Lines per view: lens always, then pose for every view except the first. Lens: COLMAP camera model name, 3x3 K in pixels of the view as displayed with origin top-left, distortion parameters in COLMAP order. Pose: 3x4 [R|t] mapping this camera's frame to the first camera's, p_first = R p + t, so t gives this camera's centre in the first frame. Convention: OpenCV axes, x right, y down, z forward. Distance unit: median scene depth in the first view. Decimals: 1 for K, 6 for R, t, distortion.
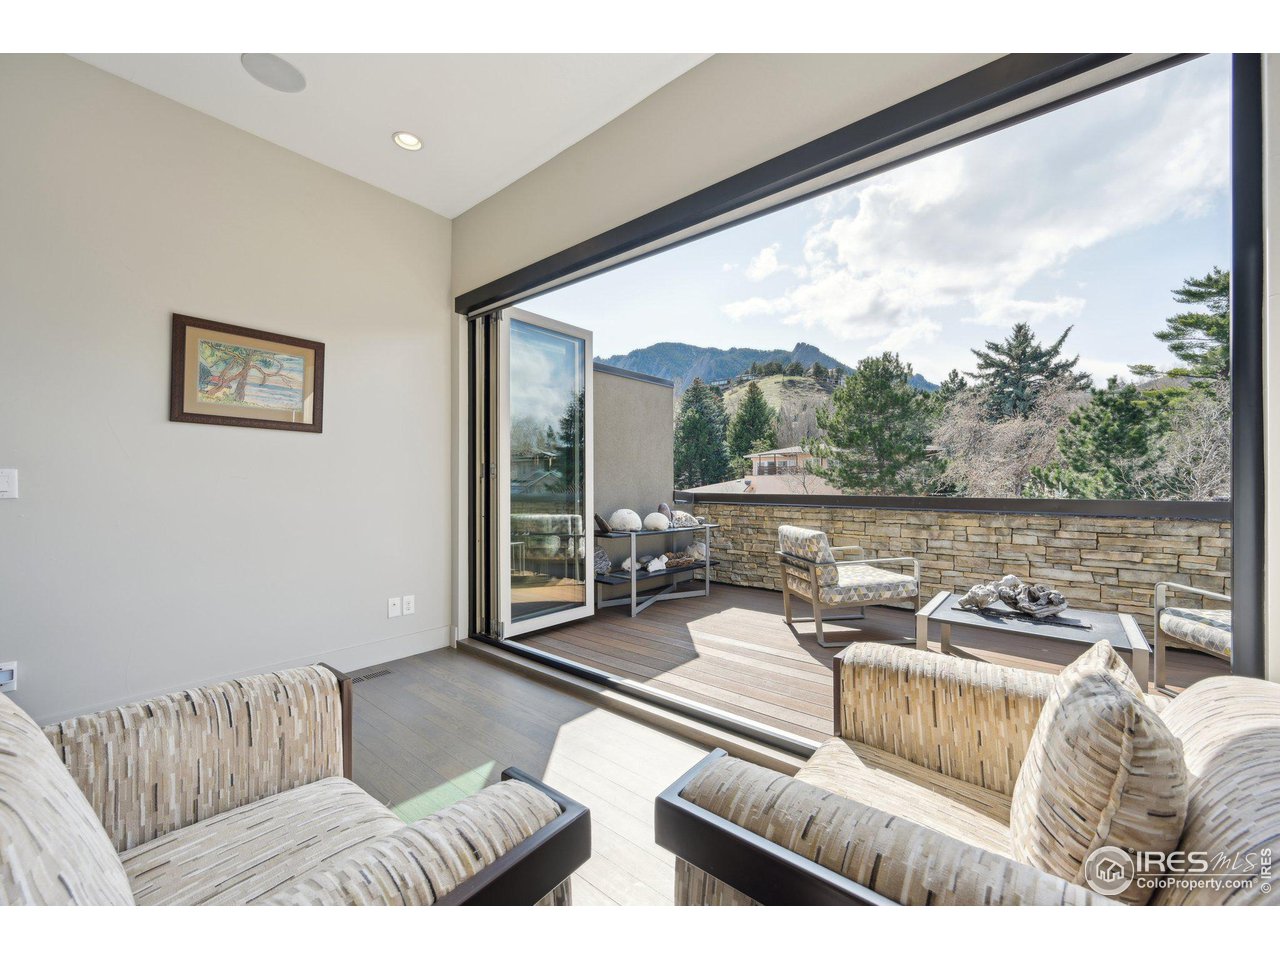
lens RADIAL K [[504.9, 0, 640.6], [0, 504.9, 483.7], [0, 0, 1]] dist [-0.003346, 0.000210]
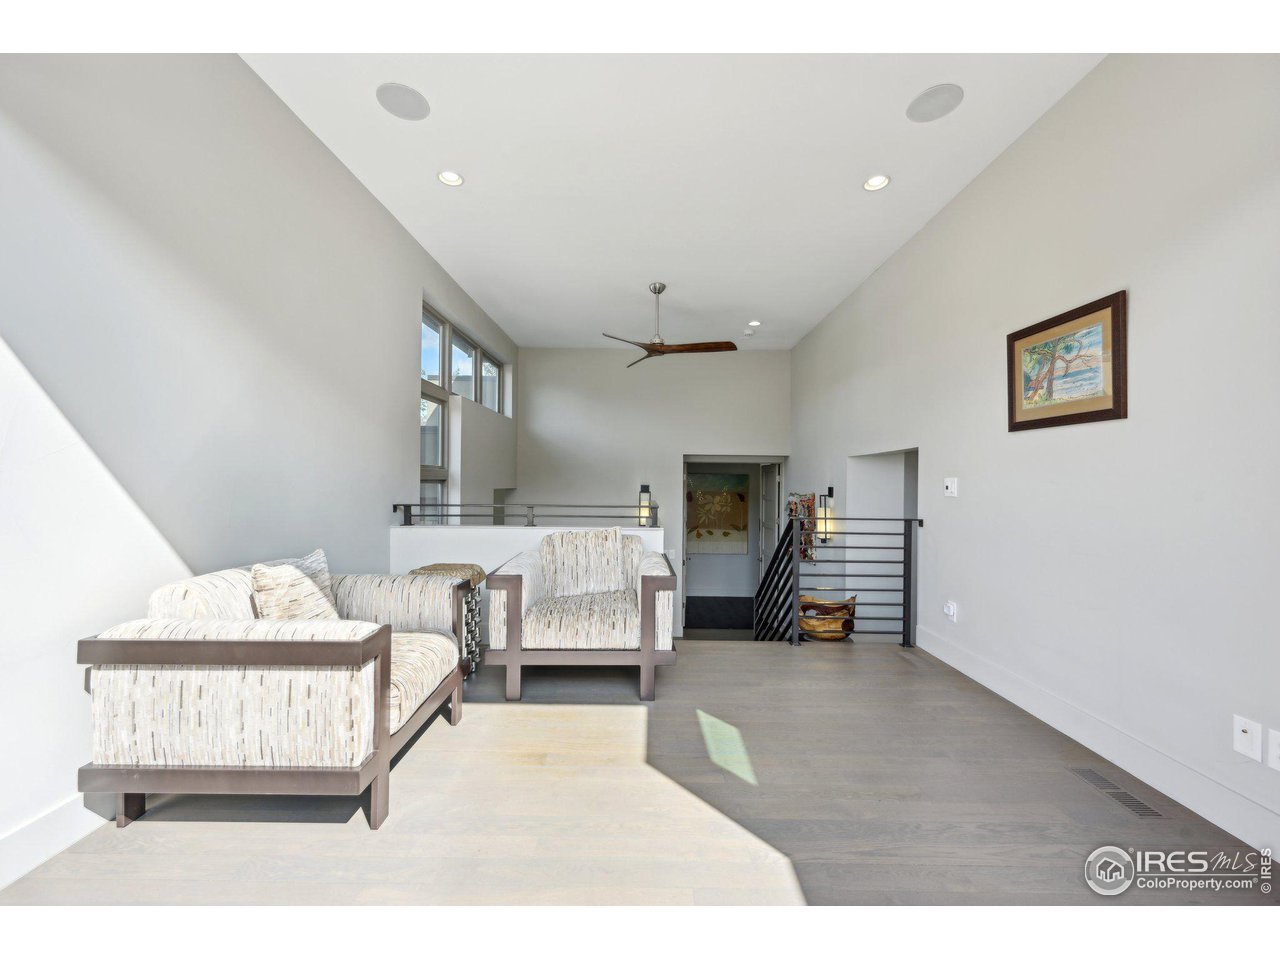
lens RADIAL K [[504.9, 0, 643.4], [0, 504.9, 476.7], [0, 0, 1]] dist [-0.003346, 0.000210]
pose [[-0.774342, -0.010275, -0.632684, 0.367426], [-0.006492, 0.999945, -0.008294, -0.009261], [0.632734, -0.002315, -0.774365, 1.238643]]
